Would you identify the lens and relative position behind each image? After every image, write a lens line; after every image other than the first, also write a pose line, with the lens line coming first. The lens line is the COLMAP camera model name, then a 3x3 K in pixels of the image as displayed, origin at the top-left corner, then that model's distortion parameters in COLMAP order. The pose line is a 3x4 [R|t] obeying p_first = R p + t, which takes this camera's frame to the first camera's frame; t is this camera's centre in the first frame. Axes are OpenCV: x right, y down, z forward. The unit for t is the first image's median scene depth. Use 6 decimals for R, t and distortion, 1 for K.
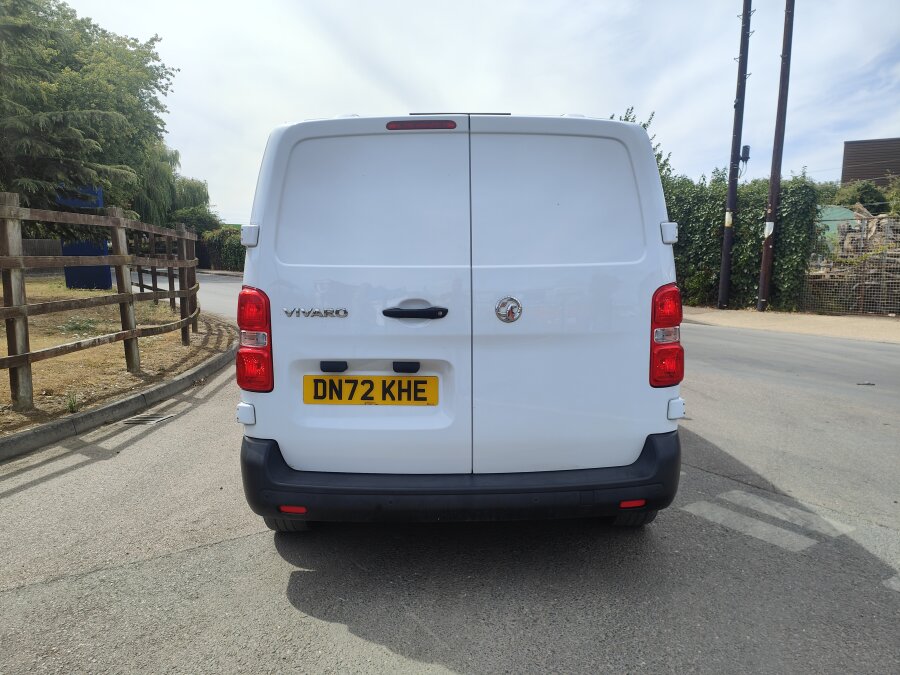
lens RADIAL K [[644.2, 0, 459.1], [0, 644.2, 347.7], [0, 0, 1]] dist [0.070022, -0.044829]
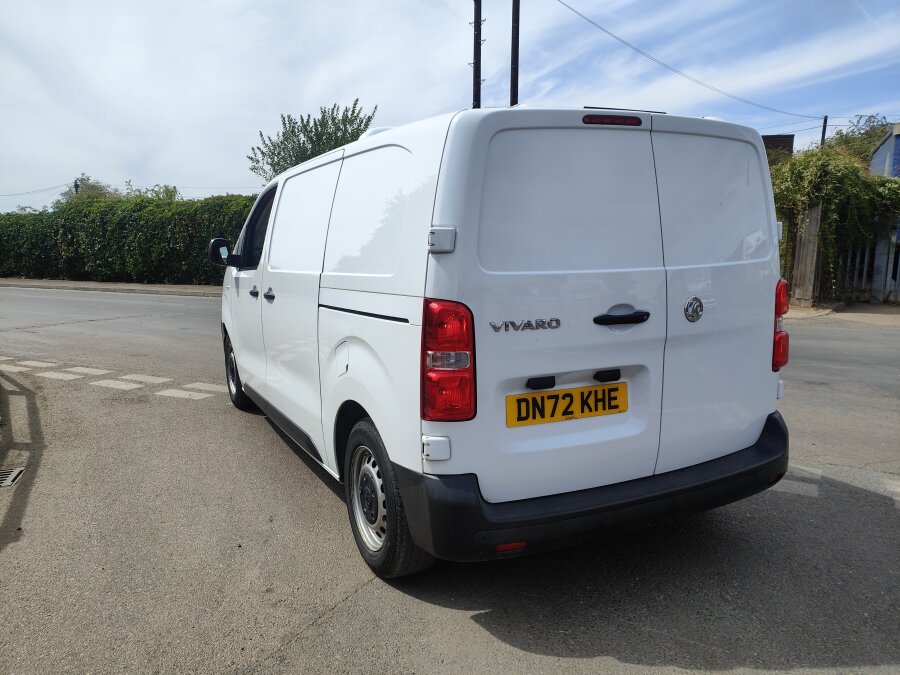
lens RADIAL K [[644.2, 0, 442.6], [0, 644.2, 353.3], [0, 0, 1]] dist [0.070022, -0.044829]
pose [[0.903192, -0.082740, 0.421186, -0.690258], [0.072192, 0.996549, 0.040957, -0.058696], [-0.423121, -0.006586, 0.906049, 0.233368]]
